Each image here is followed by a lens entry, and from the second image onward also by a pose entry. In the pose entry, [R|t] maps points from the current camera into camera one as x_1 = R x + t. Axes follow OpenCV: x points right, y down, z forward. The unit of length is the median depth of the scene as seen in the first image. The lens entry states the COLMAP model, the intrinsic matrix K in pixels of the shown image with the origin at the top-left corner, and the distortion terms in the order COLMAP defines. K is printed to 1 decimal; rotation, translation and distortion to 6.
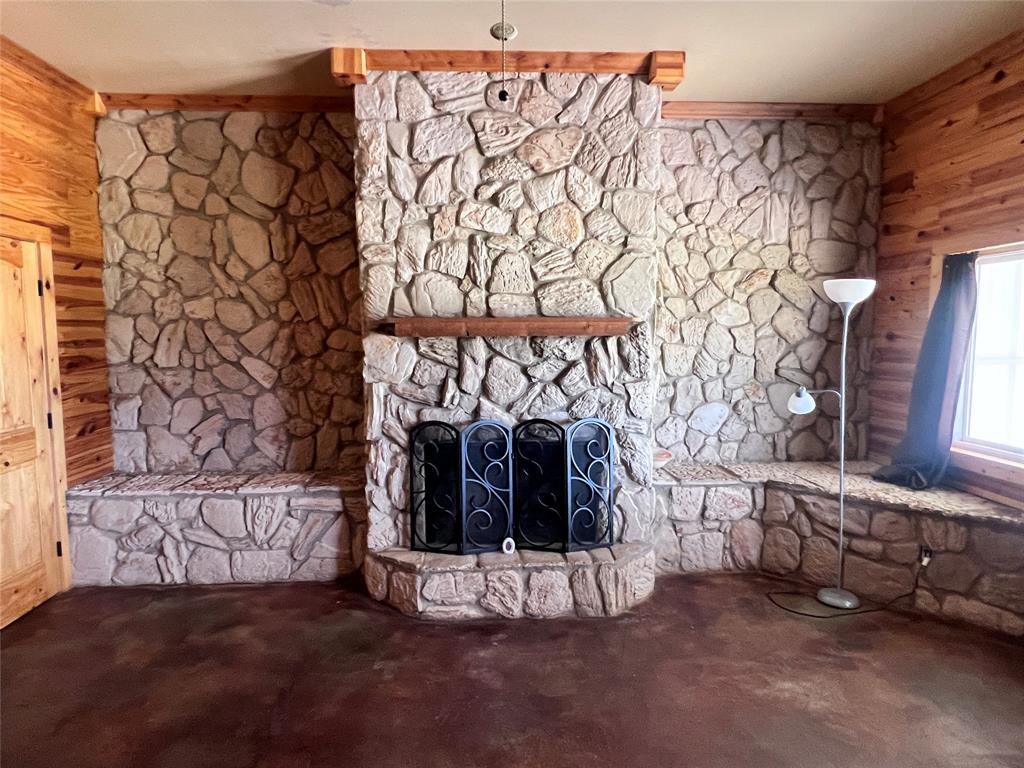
lens RADIAL K [[594.4, 0, 503.8], [0, 594.4, 385.5], [0, 0, 1]] dist [-0.006175, 0.003586]
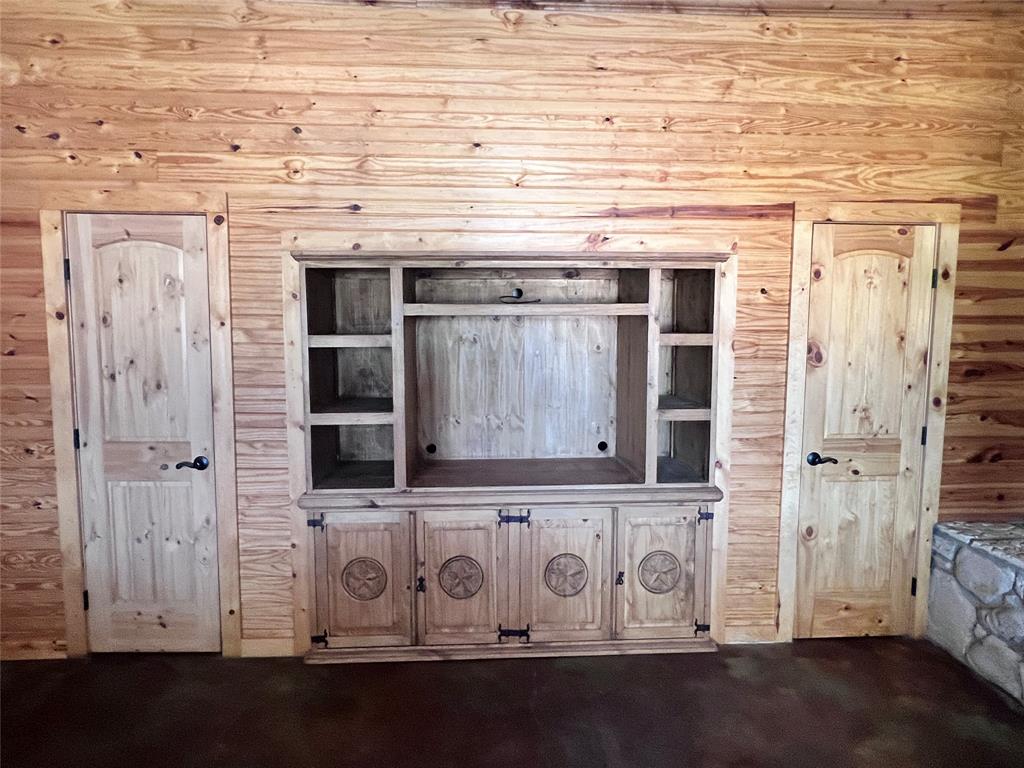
lens RADIAL K [[594.4, 0, 506.6], [0, 594.4, 384.4], [0, 0, 1]] dist [-0.006175, 0.003586]
pose [[0.009612, 0.094216, -0.995505, 0.063590], [-0.096887, 0.990955, 0.092850, -0.034056], [0.995249, 0.095559, 0.018653, 0.384586]]
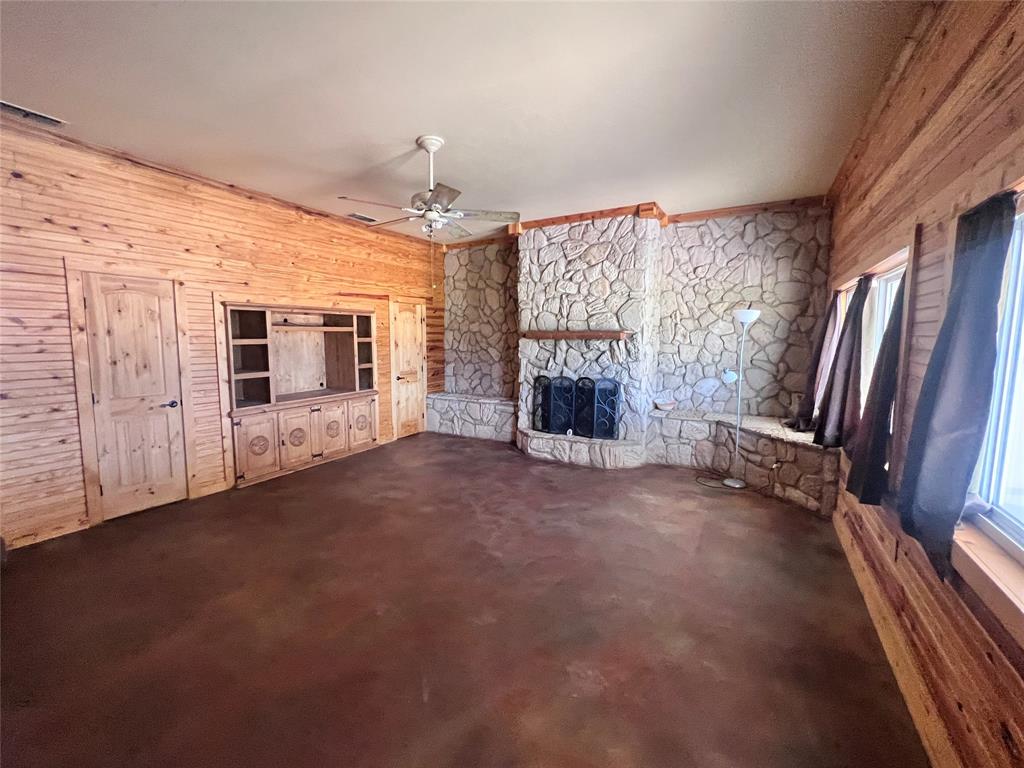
lens RADIAL K [[419.7, 0, 506.7], [0, 419.7, 379.9], [0, 0, 1]] dist [0.000935, 0.000244]
pose [[0.847502, 0.058121, -0.527601, 0.604607], [-0.053084, 0.998285, 0.024701, 0.042375], [0.528131, 0.007073, 0.849133, -0.455278]]
